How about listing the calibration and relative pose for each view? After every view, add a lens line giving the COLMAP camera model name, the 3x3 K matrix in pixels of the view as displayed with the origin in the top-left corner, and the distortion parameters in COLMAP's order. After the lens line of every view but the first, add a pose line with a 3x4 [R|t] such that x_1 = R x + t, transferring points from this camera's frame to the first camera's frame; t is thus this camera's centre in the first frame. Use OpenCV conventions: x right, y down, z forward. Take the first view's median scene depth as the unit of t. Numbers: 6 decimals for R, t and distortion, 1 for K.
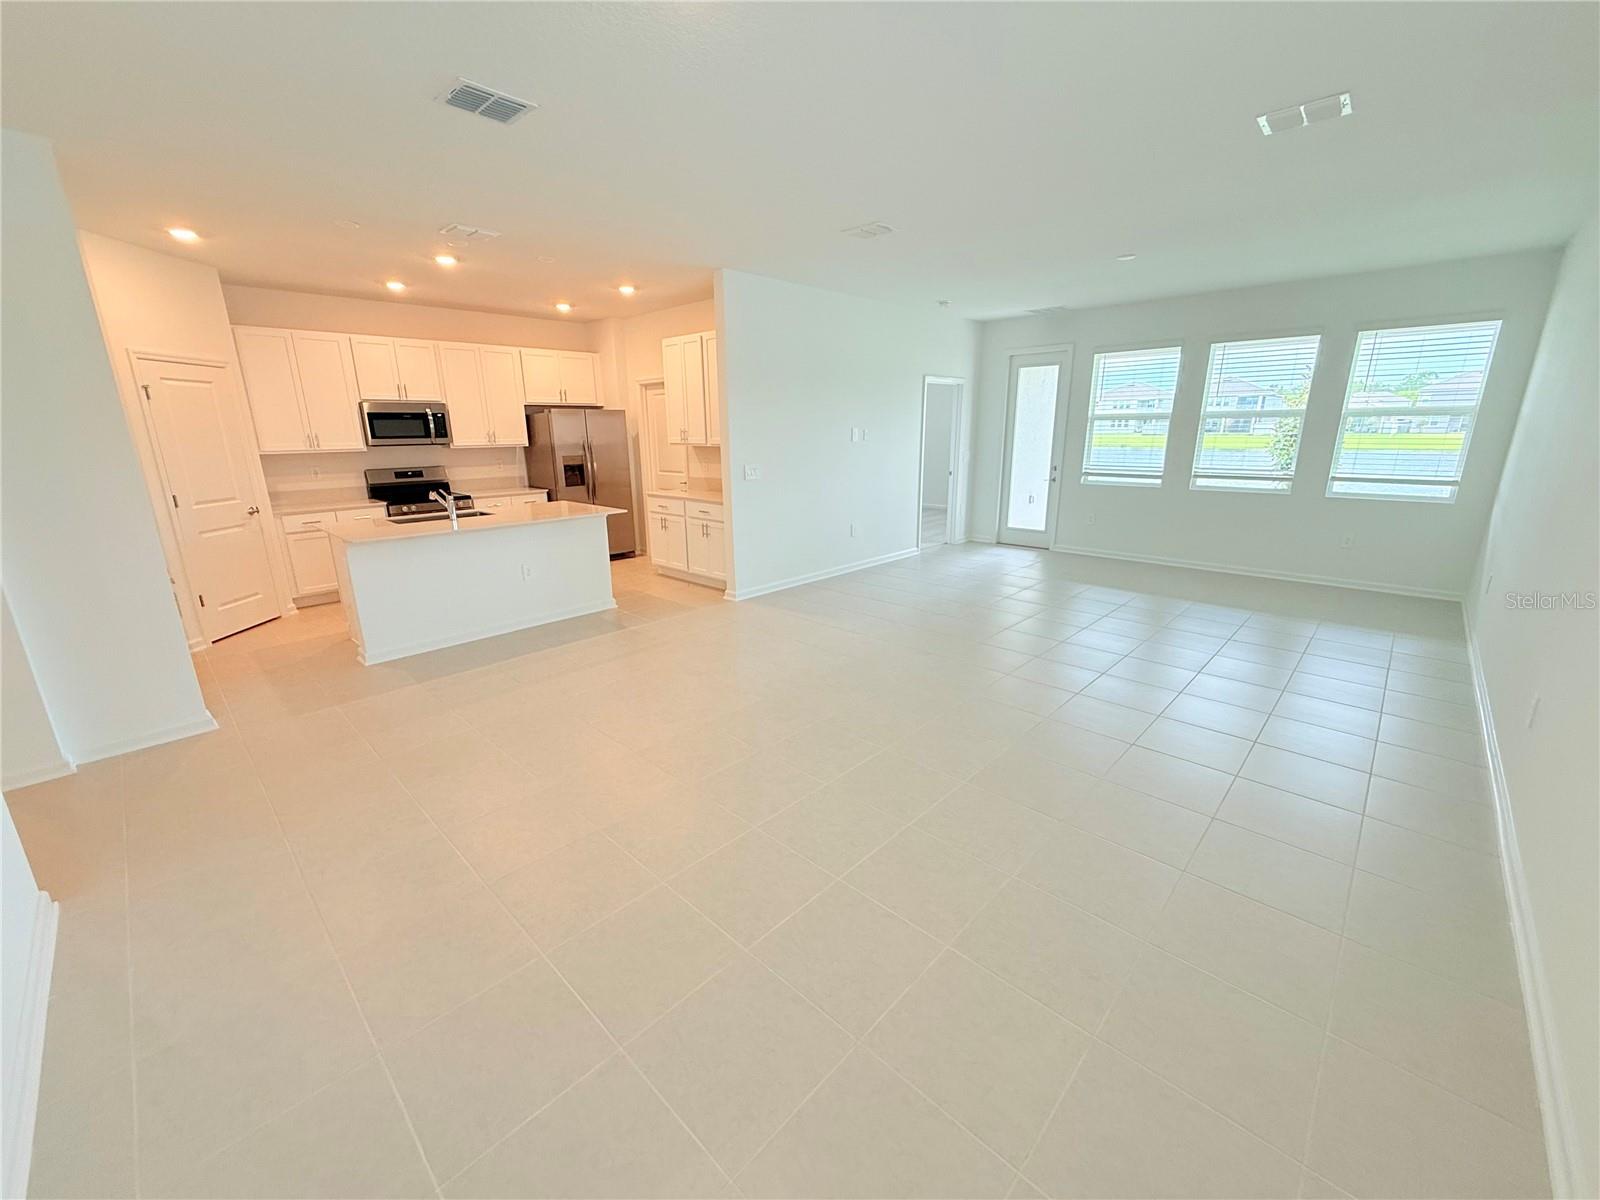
lens RADIAL K [[642.8, 0, 789.2], [0, 642.8, 601.3], [0, 0, 1]] dist [0.000537, 0.000304]
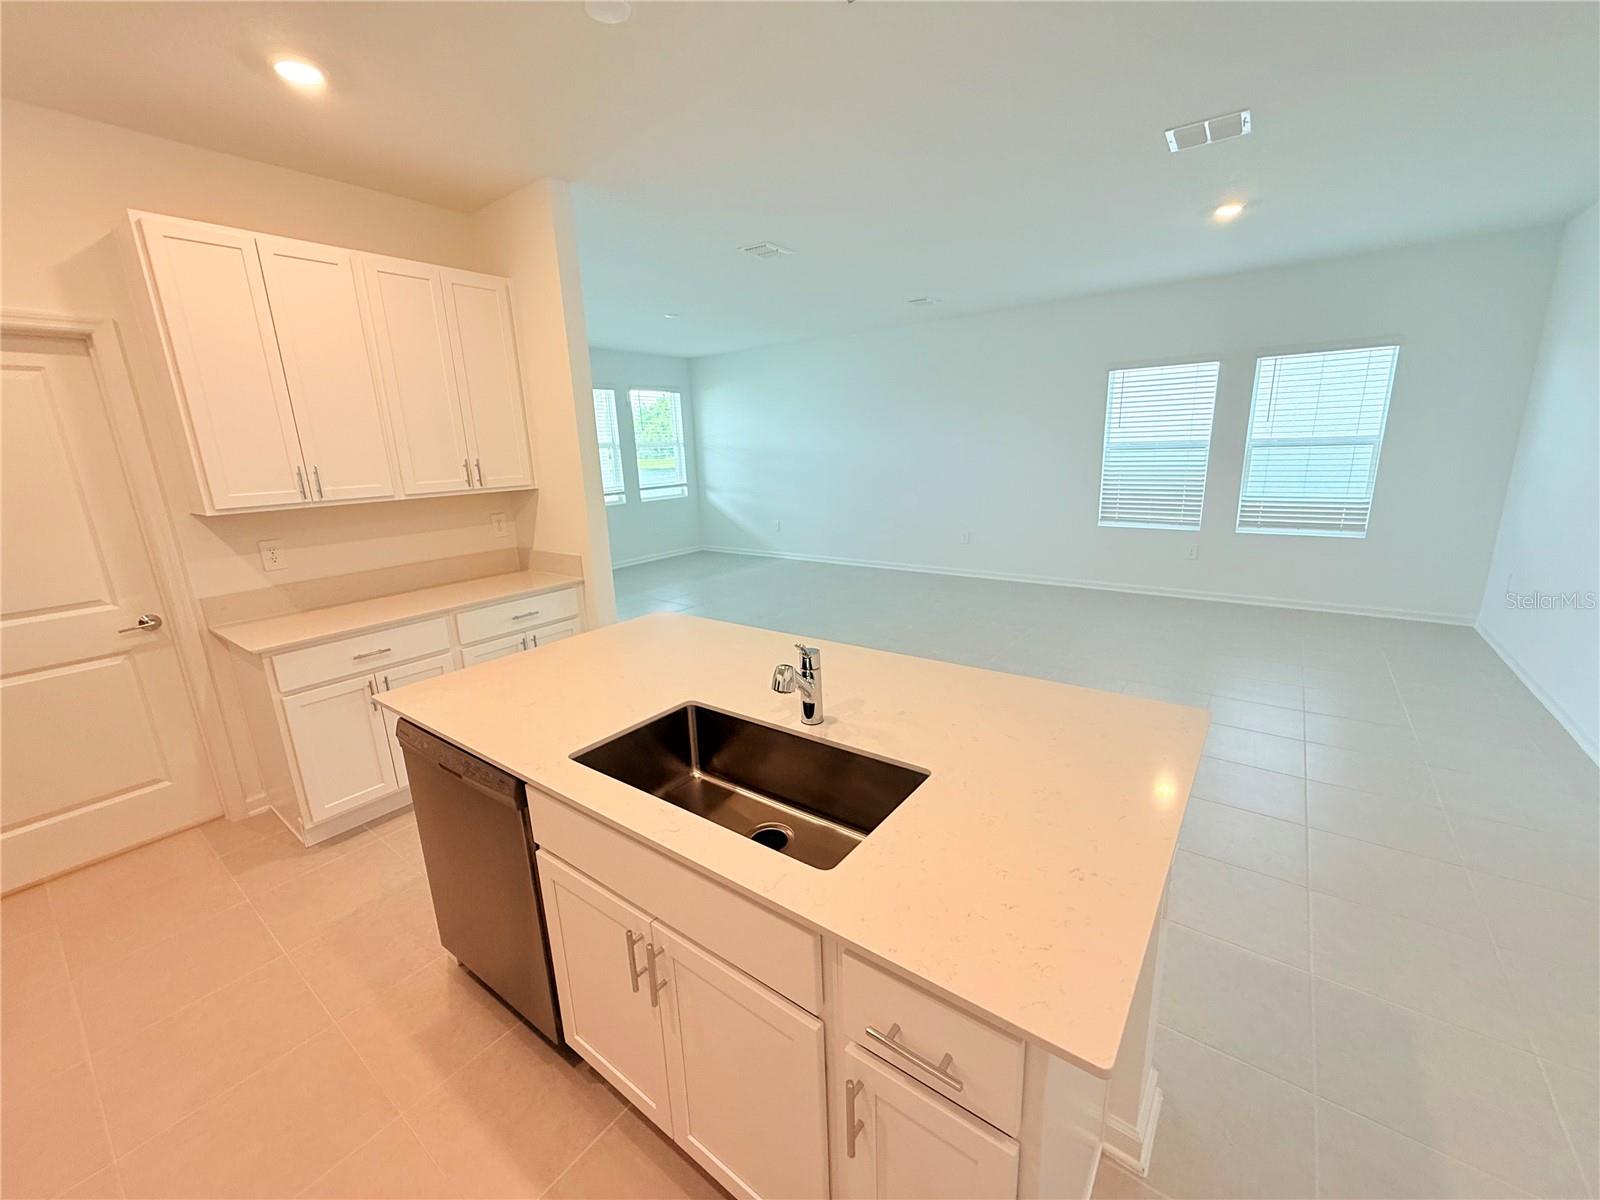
lens RADIAL K [[642.8, 0, 802.5], [0, 642.8, 600.0], [0, 0, 1]] dist [0.000537, 0.000304]
pose [[-0.128426, -0.220140, 0.966977, -0.575188], [0.301768, 0.920140, 0.249555, -0.185221], [-0.944692, 0.323852, -0.051739, 0.706075]]
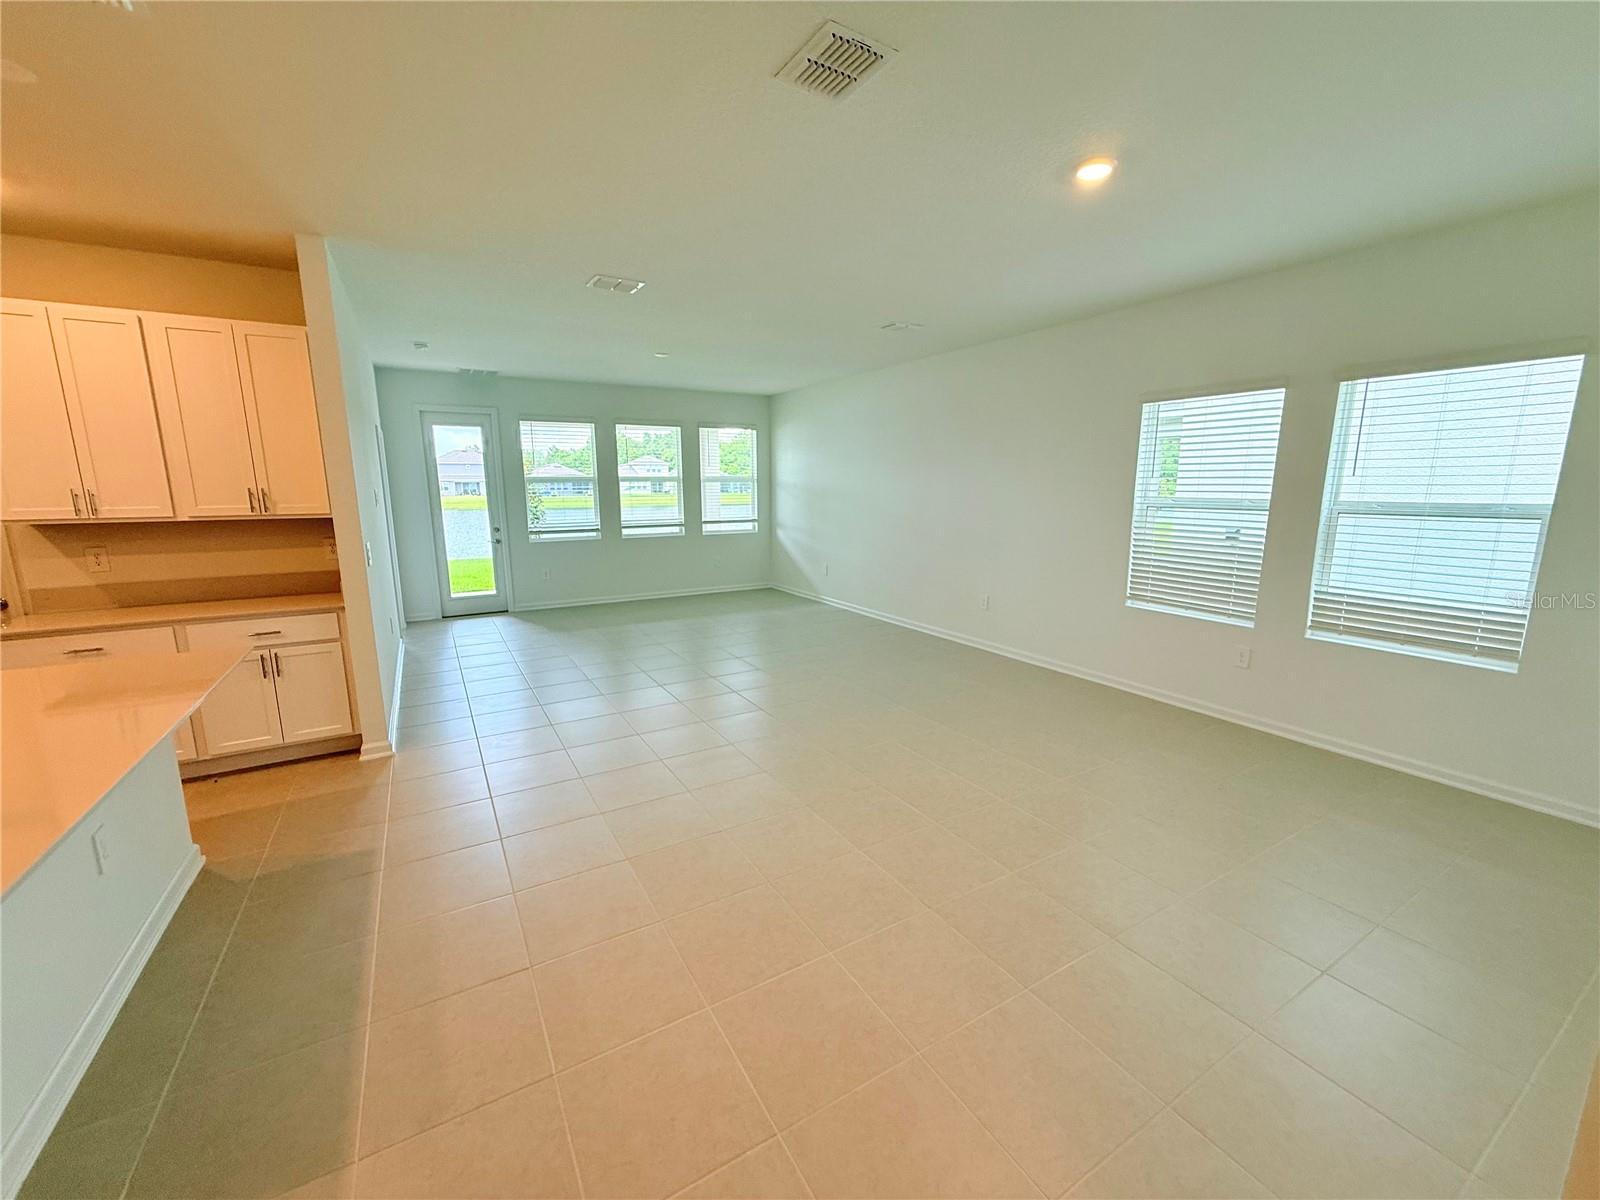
lens RADIAL K [[642.8, 0, 800.3], [0, 642.8, 601.5], [0, 0, 1]] dist [0.000537, 0.000304]
pose [[0.263825, -0.164521, 0.950436, -0.466477], [0.258035, 0.961473, 0.094805, -0.085555], [-0.929416, 0.220234, 0.296113, 0.342791]]
